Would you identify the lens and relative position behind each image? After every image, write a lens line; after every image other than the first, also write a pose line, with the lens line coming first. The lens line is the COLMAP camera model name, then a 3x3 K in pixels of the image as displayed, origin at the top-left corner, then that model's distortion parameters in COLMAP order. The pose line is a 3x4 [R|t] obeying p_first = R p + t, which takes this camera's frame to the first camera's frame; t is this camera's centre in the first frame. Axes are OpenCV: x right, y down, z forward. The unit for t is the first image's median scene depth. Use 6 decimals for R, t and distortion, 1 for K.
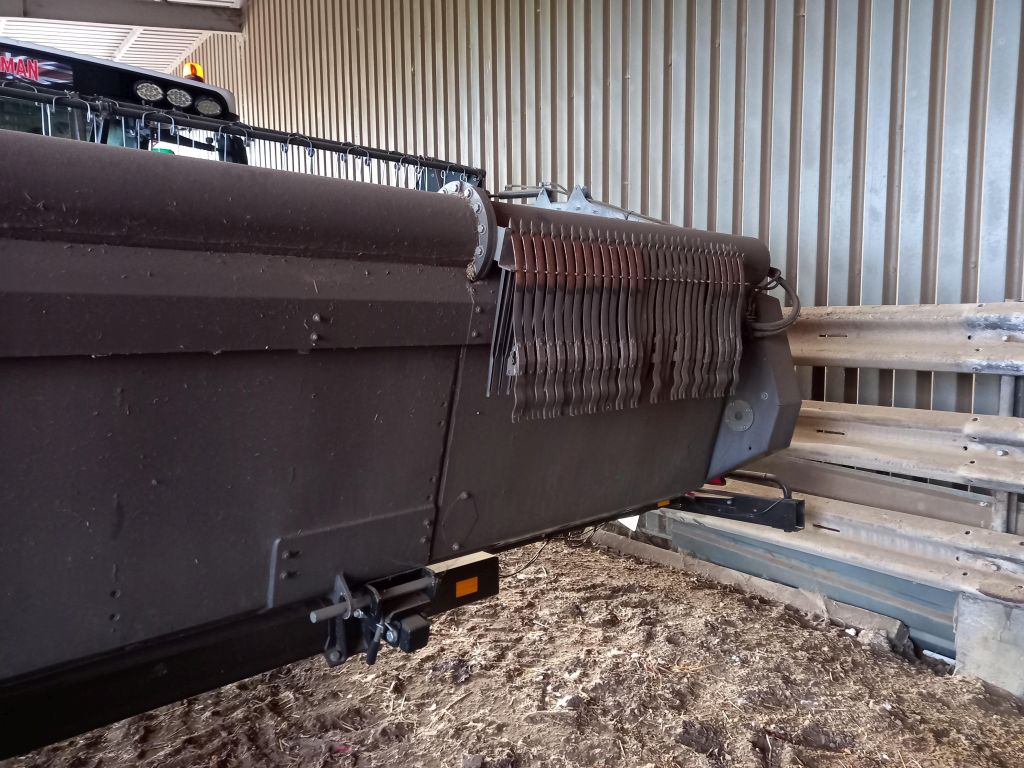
lens RADIAL K [[735.5, 0, 529.9], [0, 735.5, 382.8], [0, 0, 1]] dist [0.054884, -0.052577]
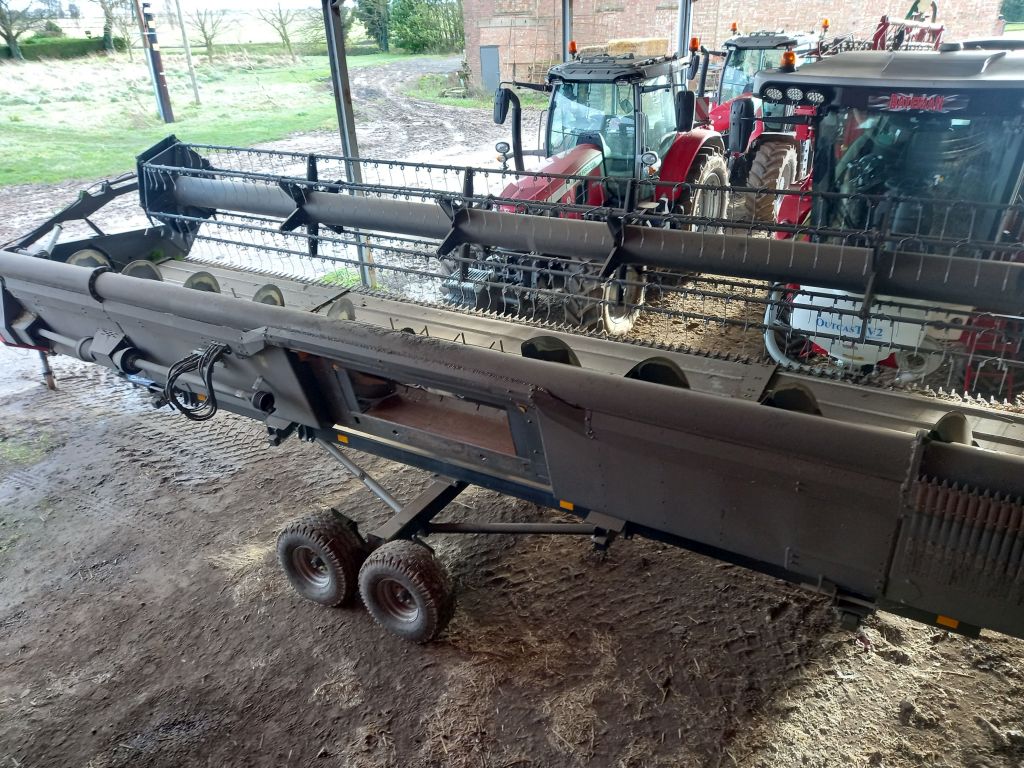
lens RADIAL K [[735.5, 0, 529.9], [0, 735.5, 382.8], [0, 0, 1]] dist [0.054884, -0.052577]
pose [[0.293454, 0.422265, -0.857658, 0.724821], [-0.048681, 0.902593, 0.427733, -0.736158], [0.954733, -0.083768, 0.285426, -0.211553]]
